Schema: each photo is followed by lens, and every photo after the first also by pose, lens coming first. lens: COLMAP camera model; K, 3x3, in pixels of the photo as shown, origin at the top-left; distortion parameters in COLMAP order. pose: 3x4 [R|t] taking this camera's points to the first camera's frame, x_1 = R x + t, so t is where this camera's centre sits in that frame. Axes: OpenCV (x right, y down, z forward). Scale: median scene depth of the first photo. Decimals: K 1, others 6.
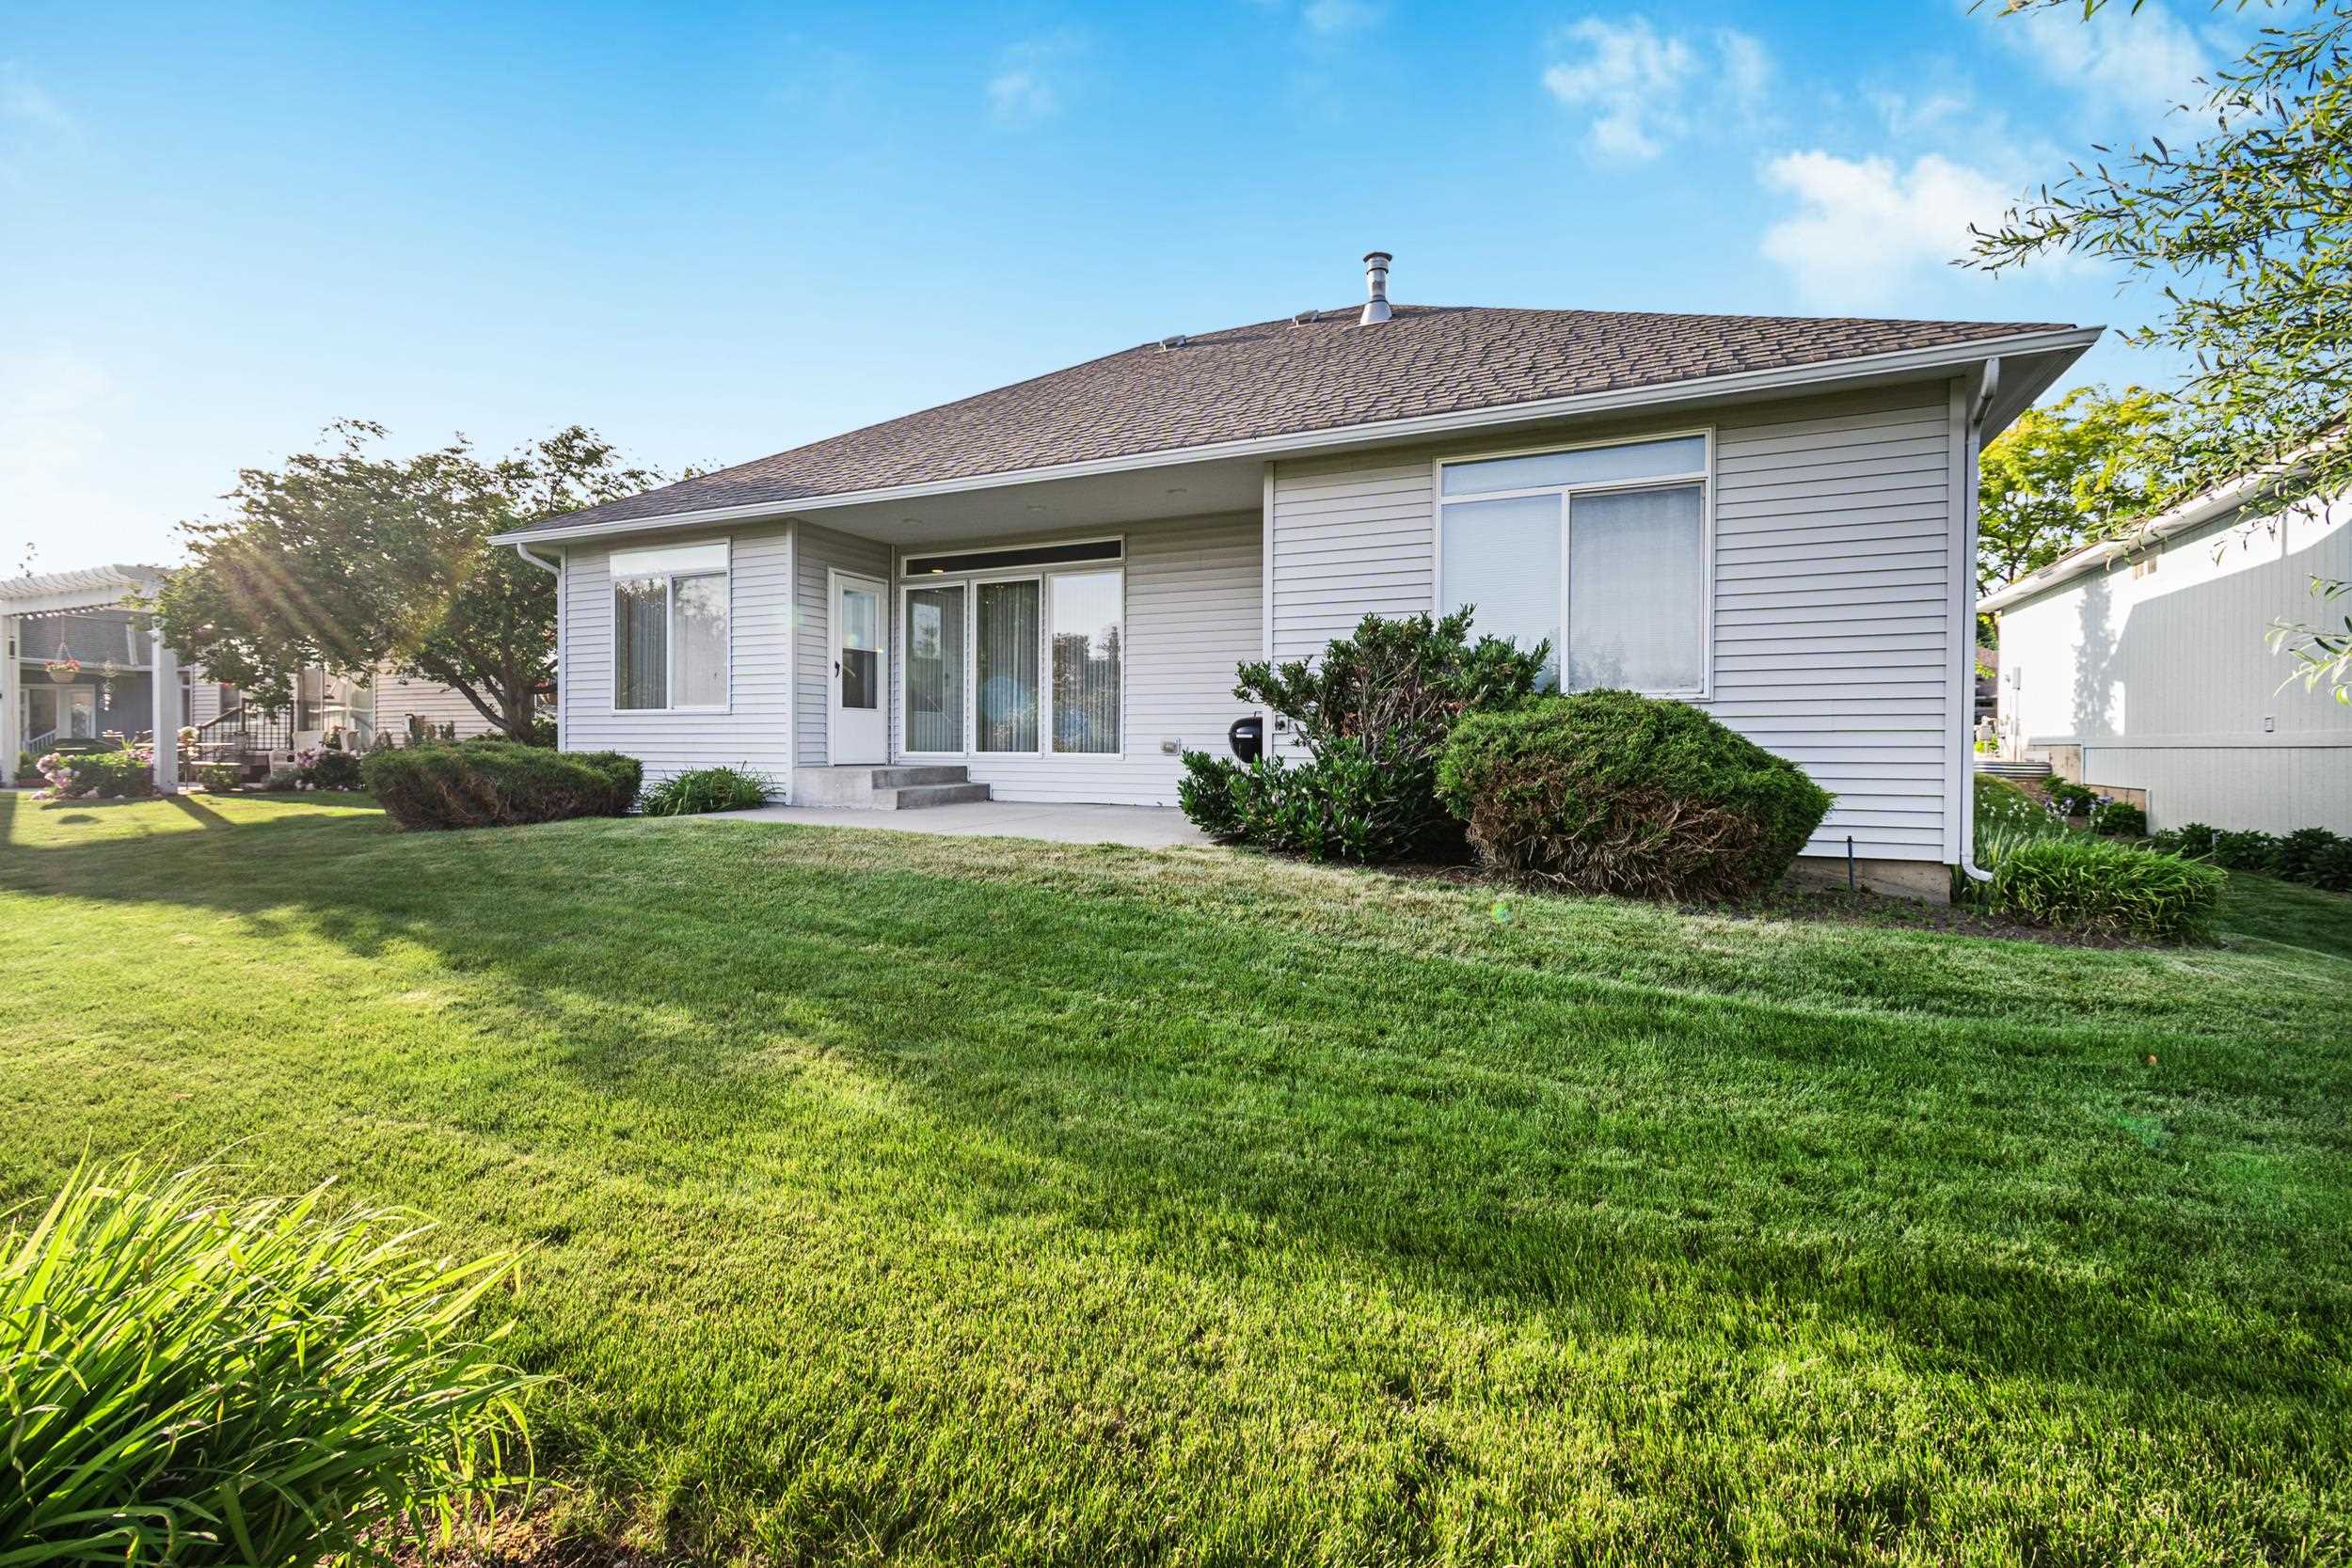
lens RADIAL K [[1030.8, 0, 1174.9], [0, 1030.8, 769.9], [0, 0, 1]] dist [0.000022, 0.000202]
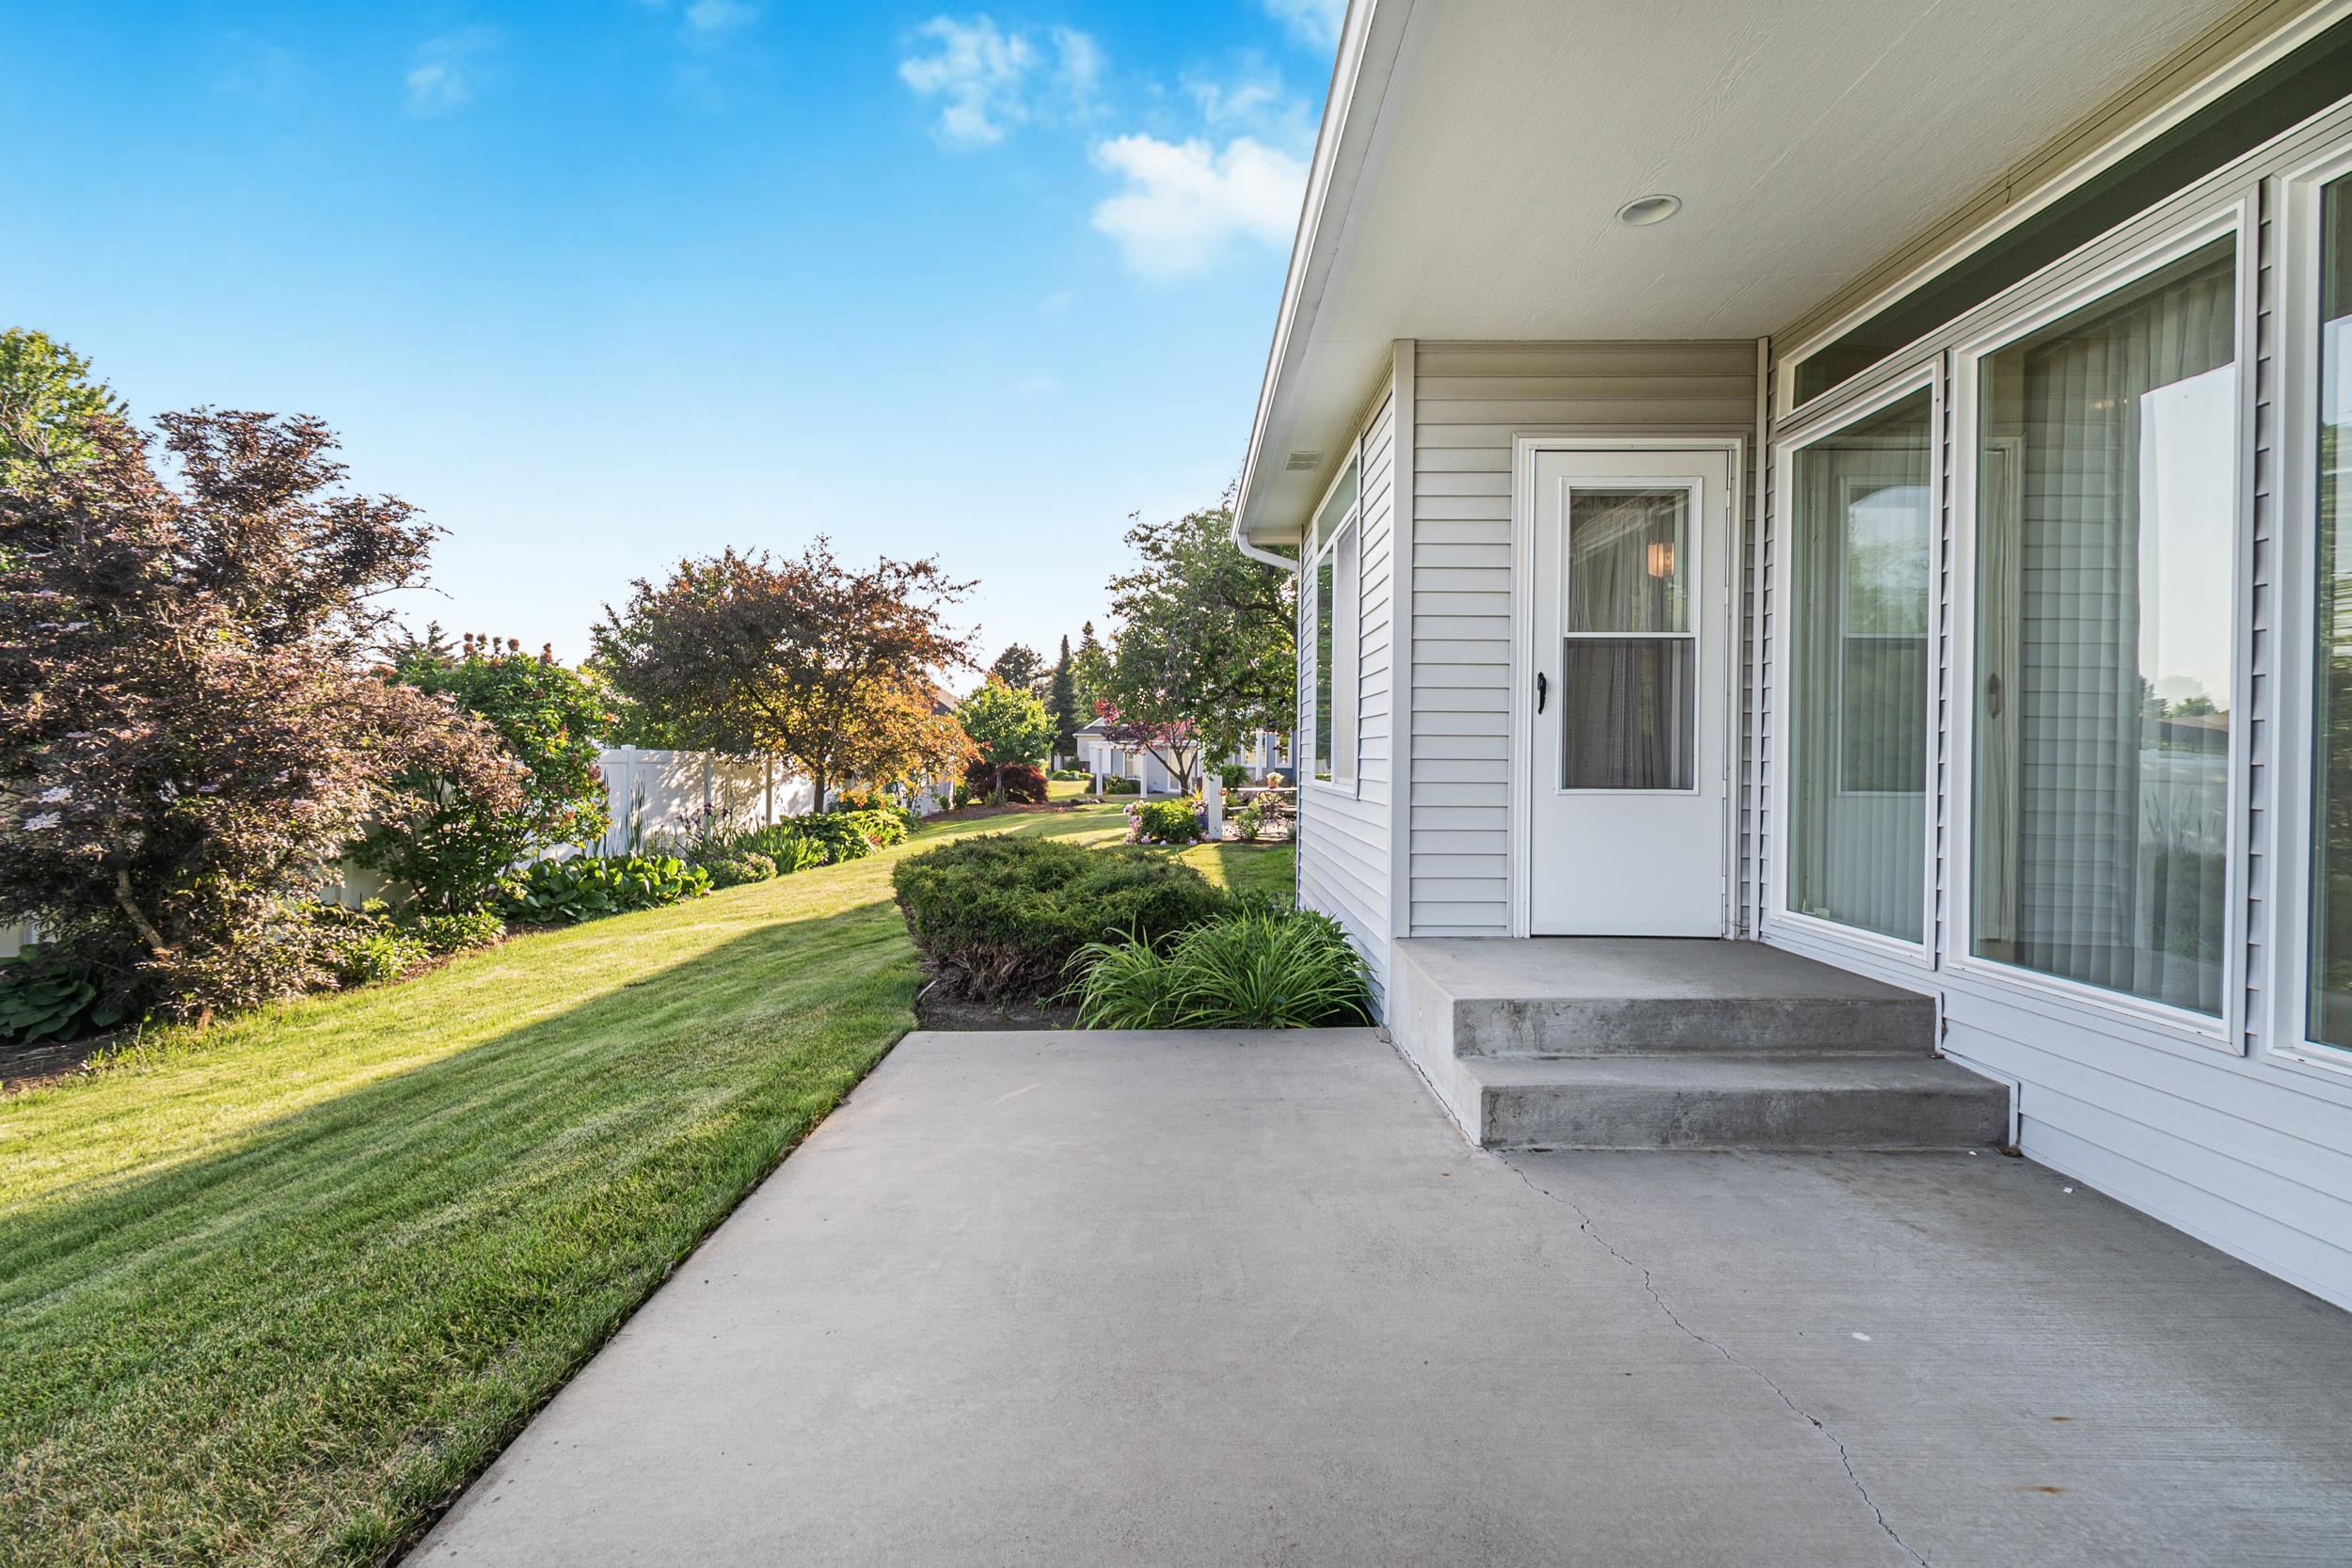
lens RADIAL K [[1030.8, 0, 1172.9], [0, 1030.8, 765.9], [0, 0, 1]] dist [0.000022, 0.000202]
pose [[0.411180, 0.006271, -0.911533, -0.026951], [-0.017409, 0.999848, -0.000975, -0.065465], [0.911388, 0.016270, 0.411226, 0.687055]]
